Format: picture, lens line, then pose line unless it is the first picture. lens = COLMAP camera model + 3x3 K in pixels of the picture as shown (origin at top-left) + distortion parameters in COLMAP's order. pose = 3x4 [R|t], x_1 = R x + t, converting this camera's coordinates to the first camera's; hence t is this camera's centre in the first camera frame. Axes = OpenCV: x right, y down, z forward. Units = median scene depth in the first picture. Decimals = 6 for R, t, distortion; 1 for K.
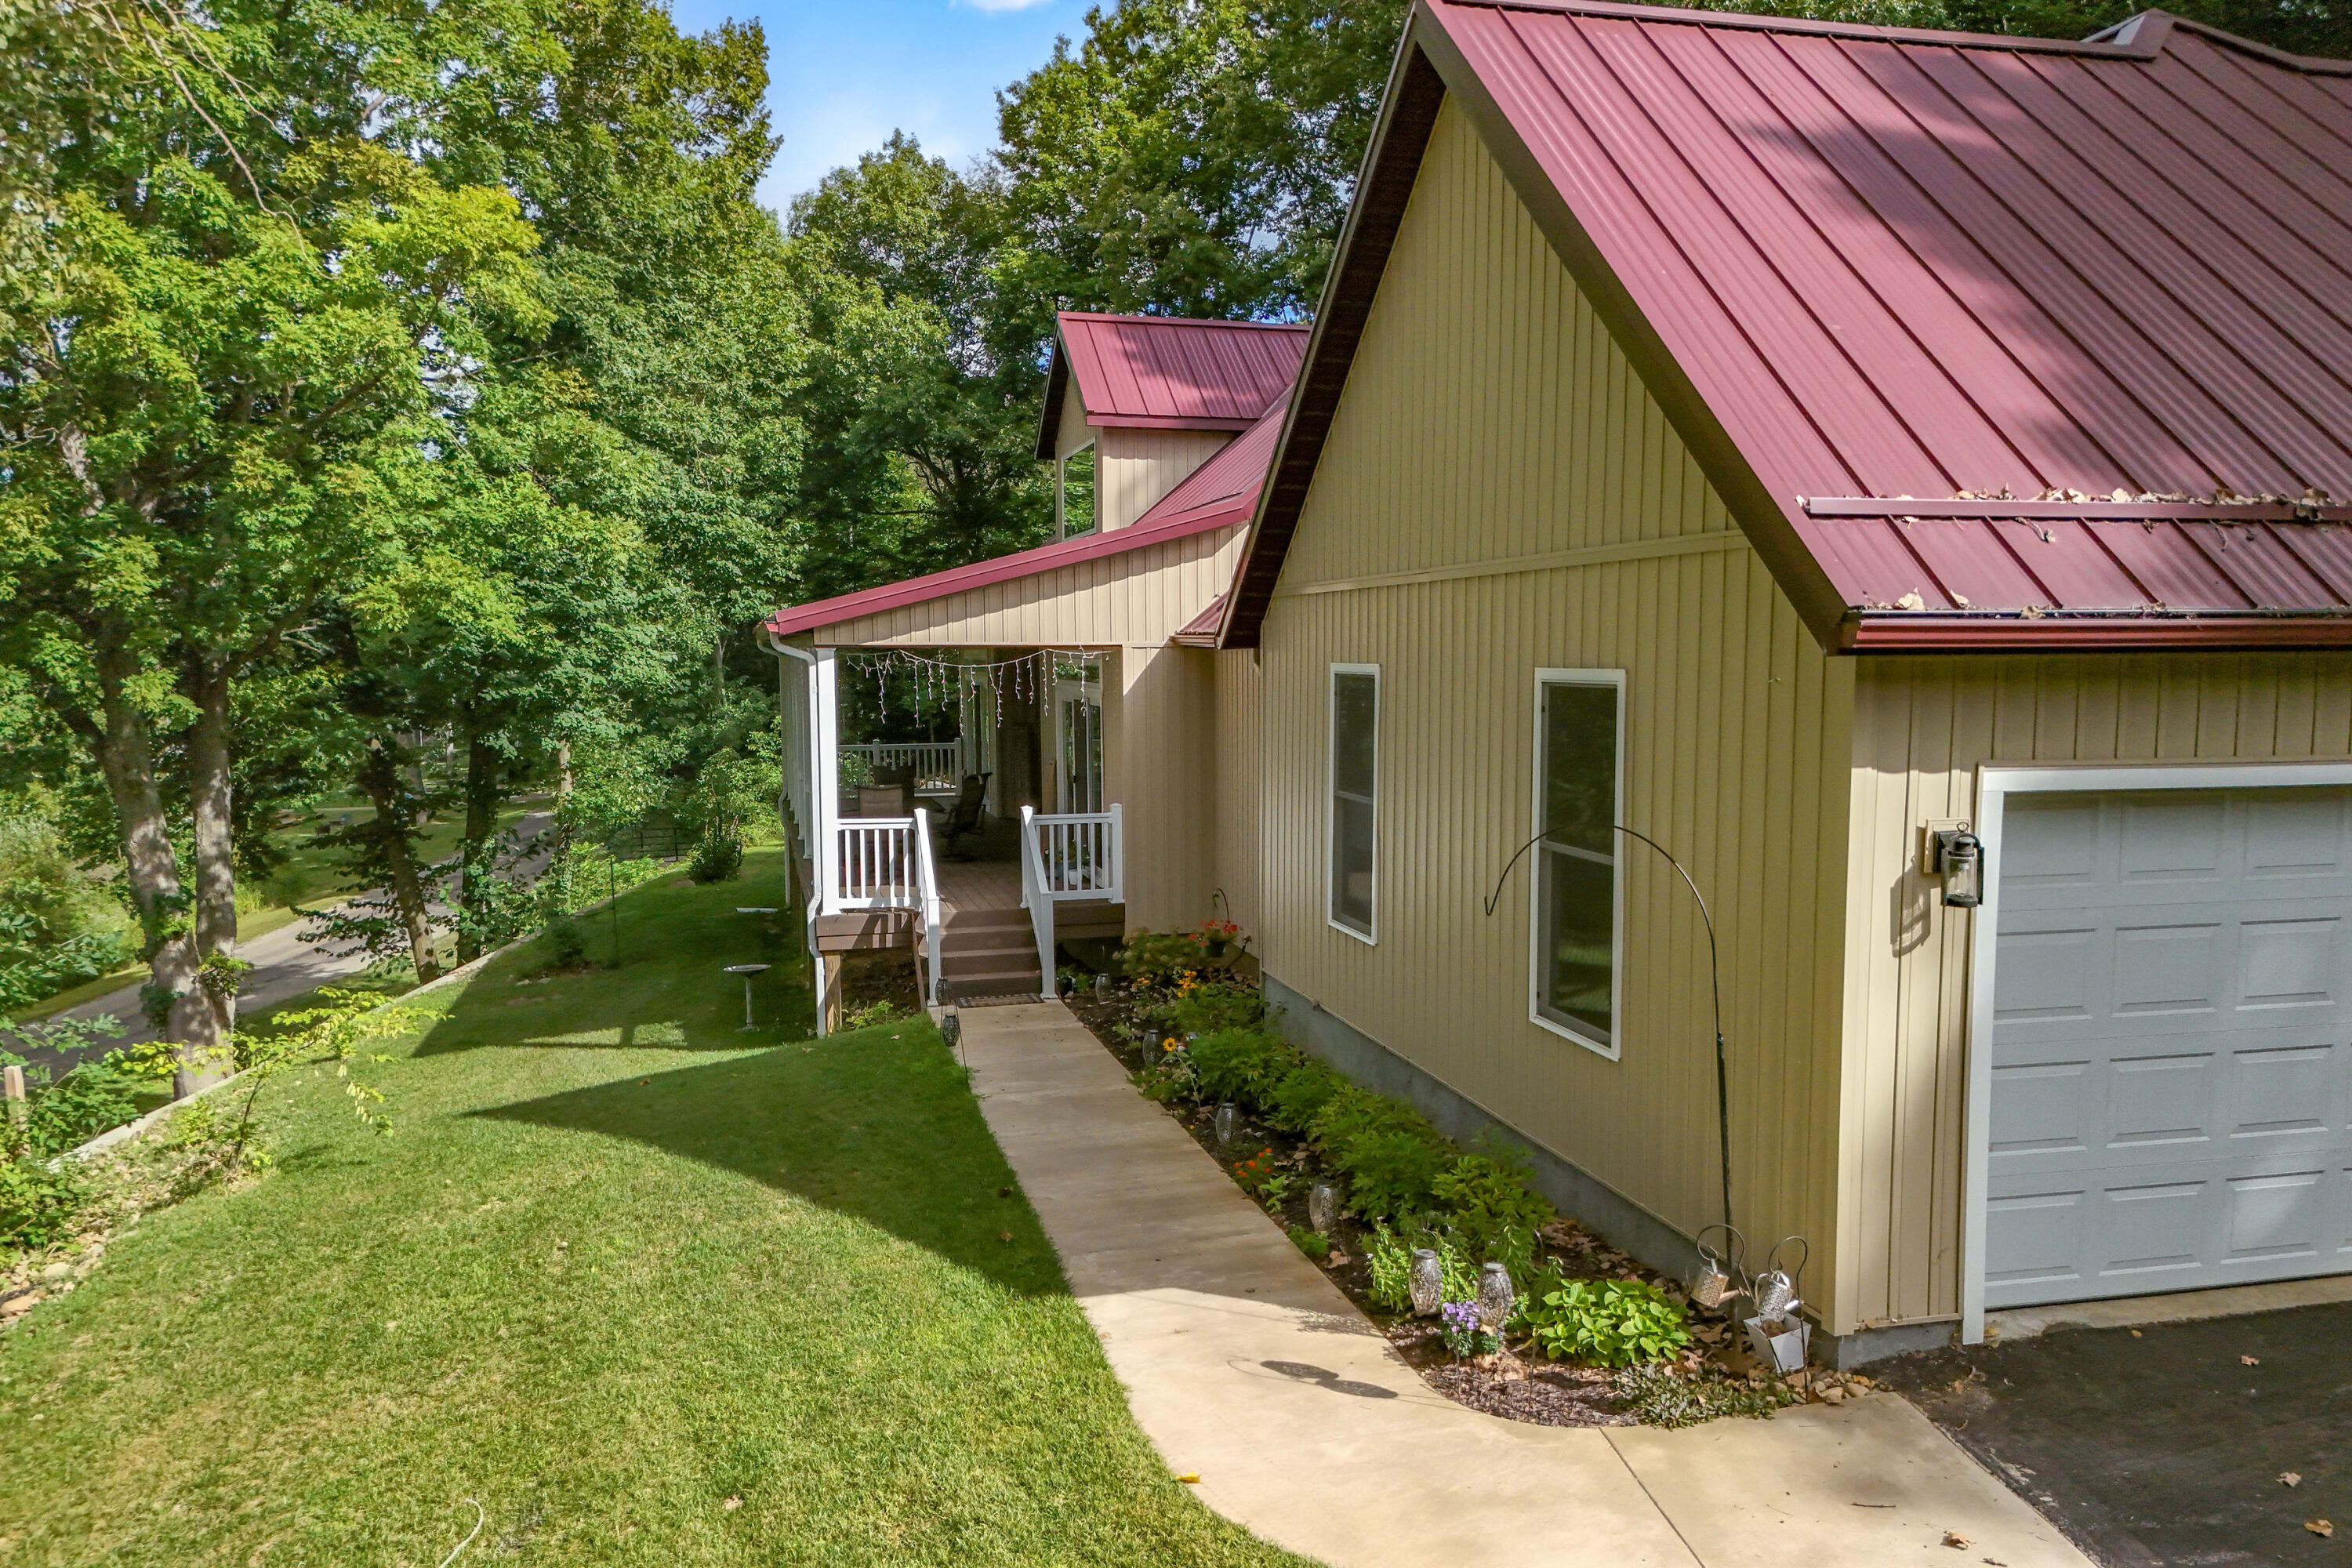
lens RADIAL K [[1722.6, 0, 1174.1], [0, 1722.6, 739.3], [0, 0, 1]] dist [0.022664, -0.001707]
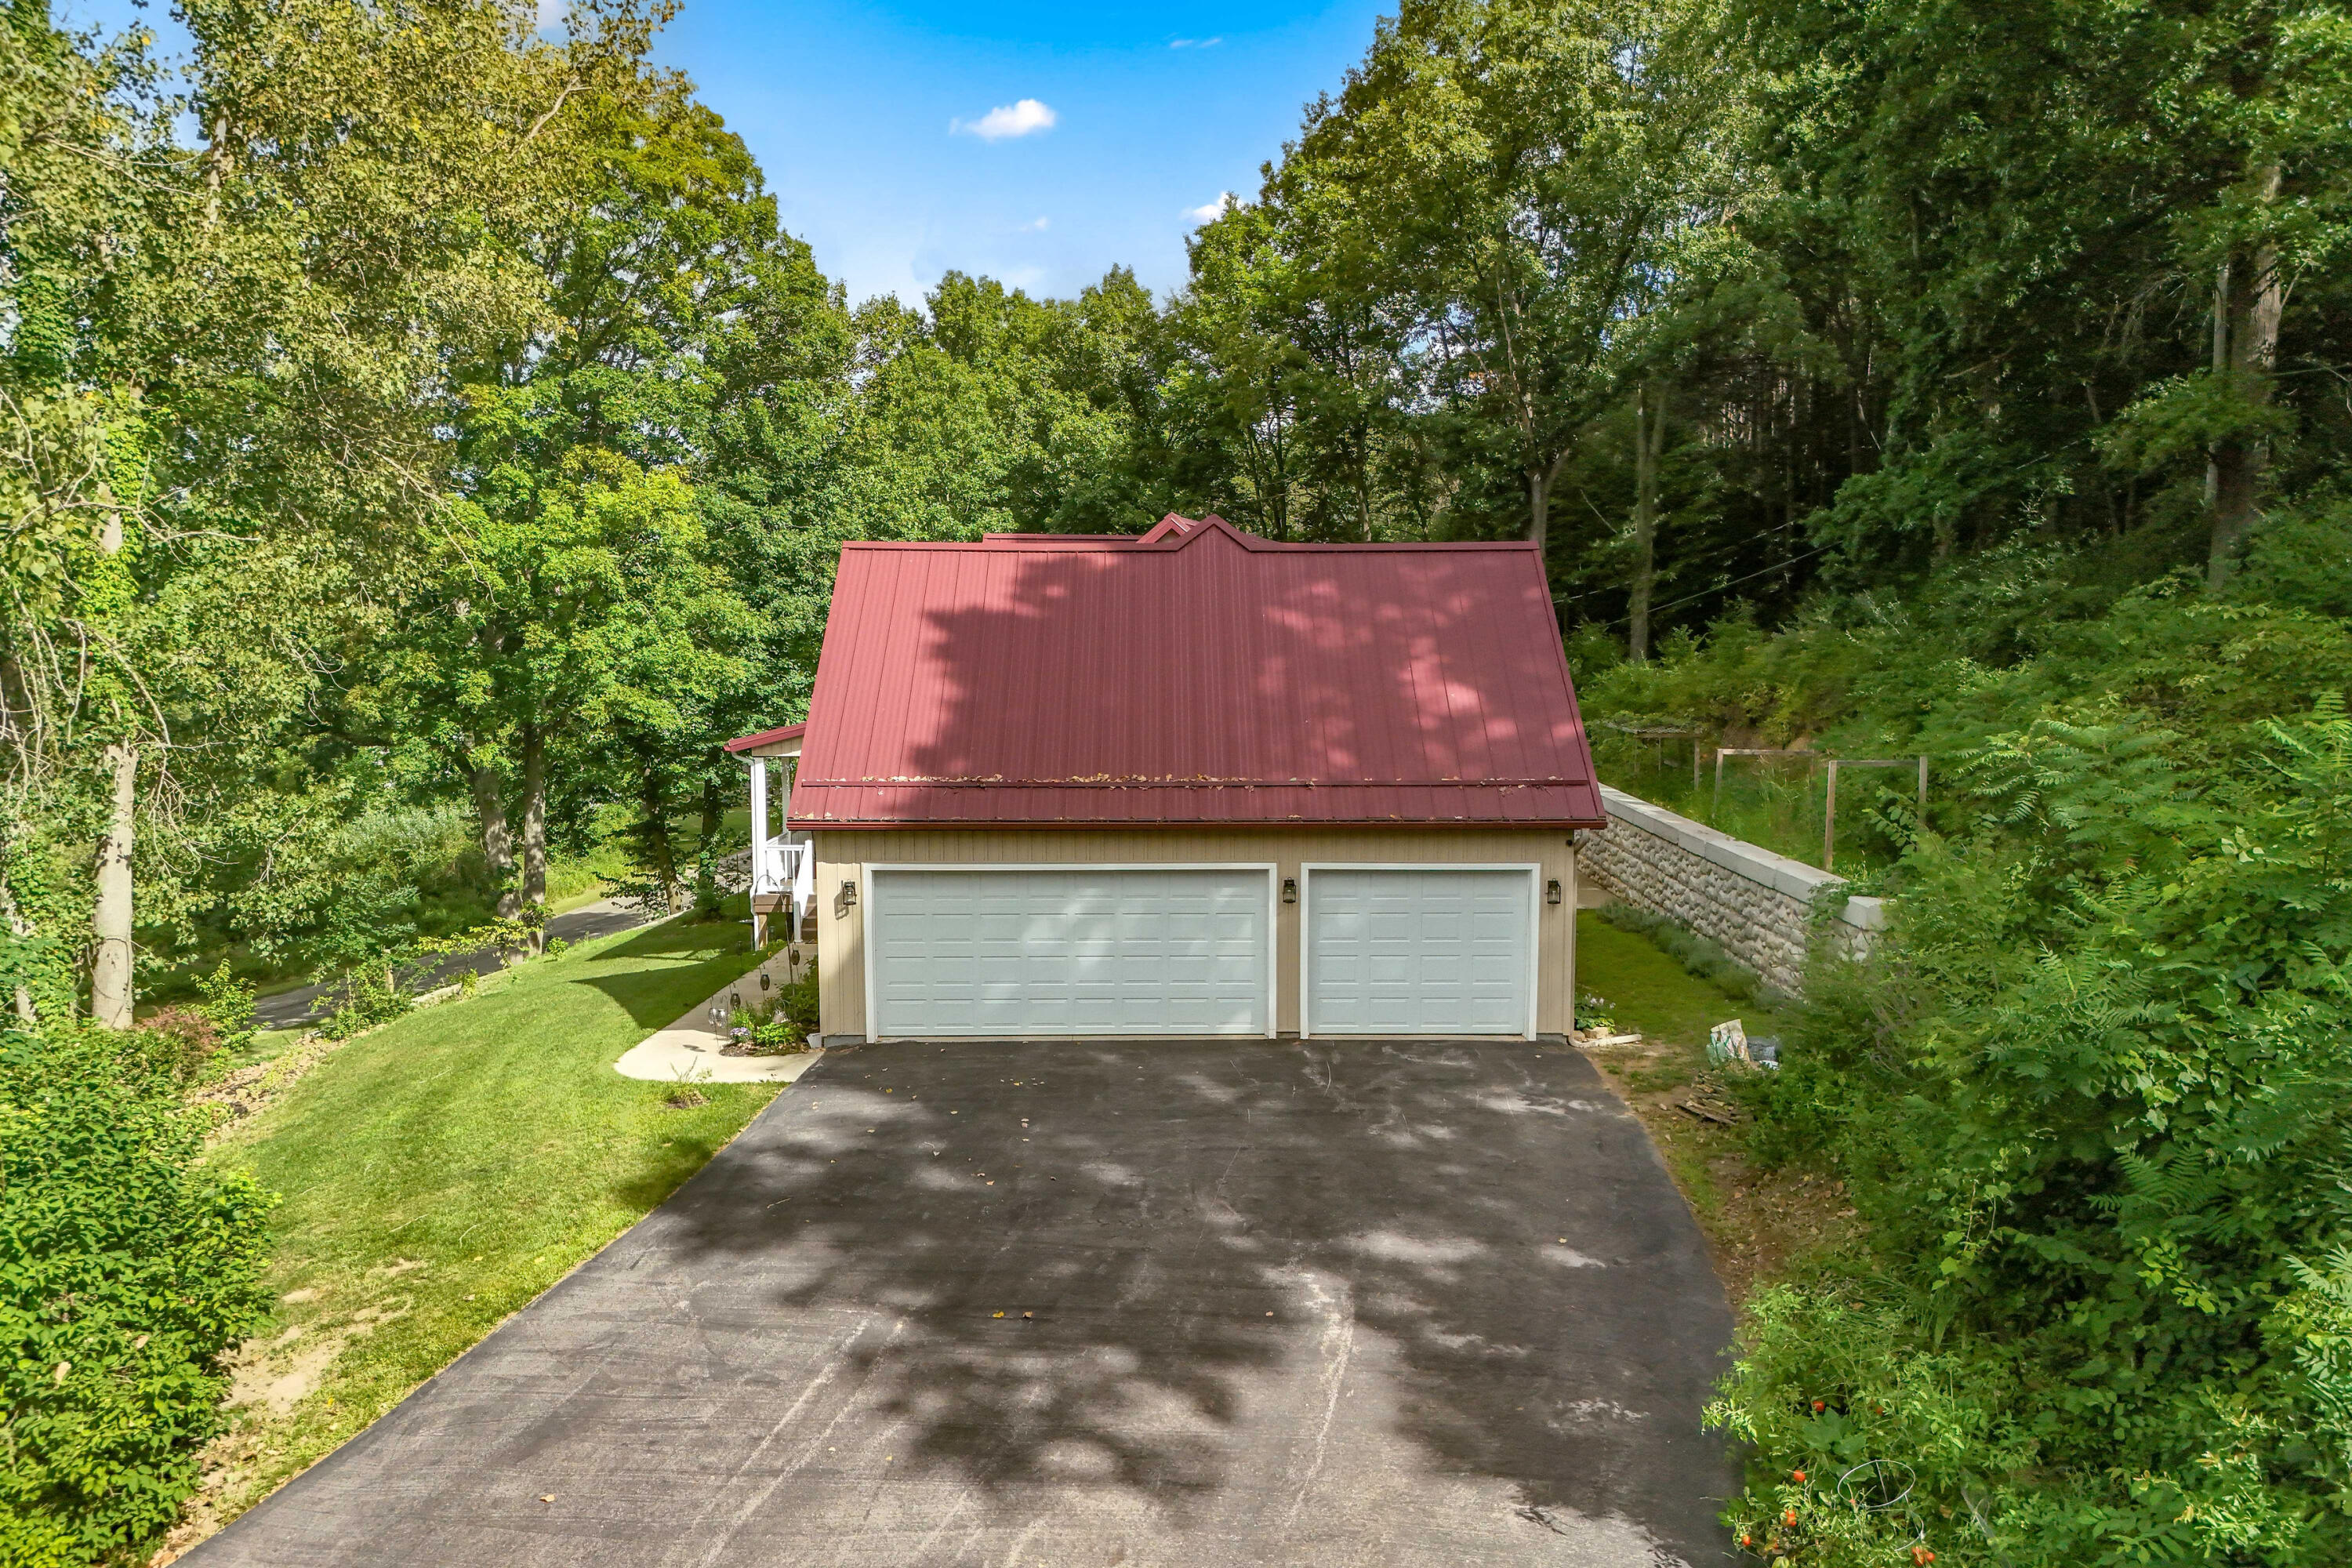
lens RADIAL K [[1741.2, 0, 1168.7], [0, 1741.2, 695.6], [0, 0, 1]] dist [0.058986, -0.001134]
pose [[0.971216, 0.015418, -0.237701, 0.463571], [-0.019161, 0.999726, -0.013445, -0.067881], [0.237429, 0.017613, 0.971245, -0.528418]]
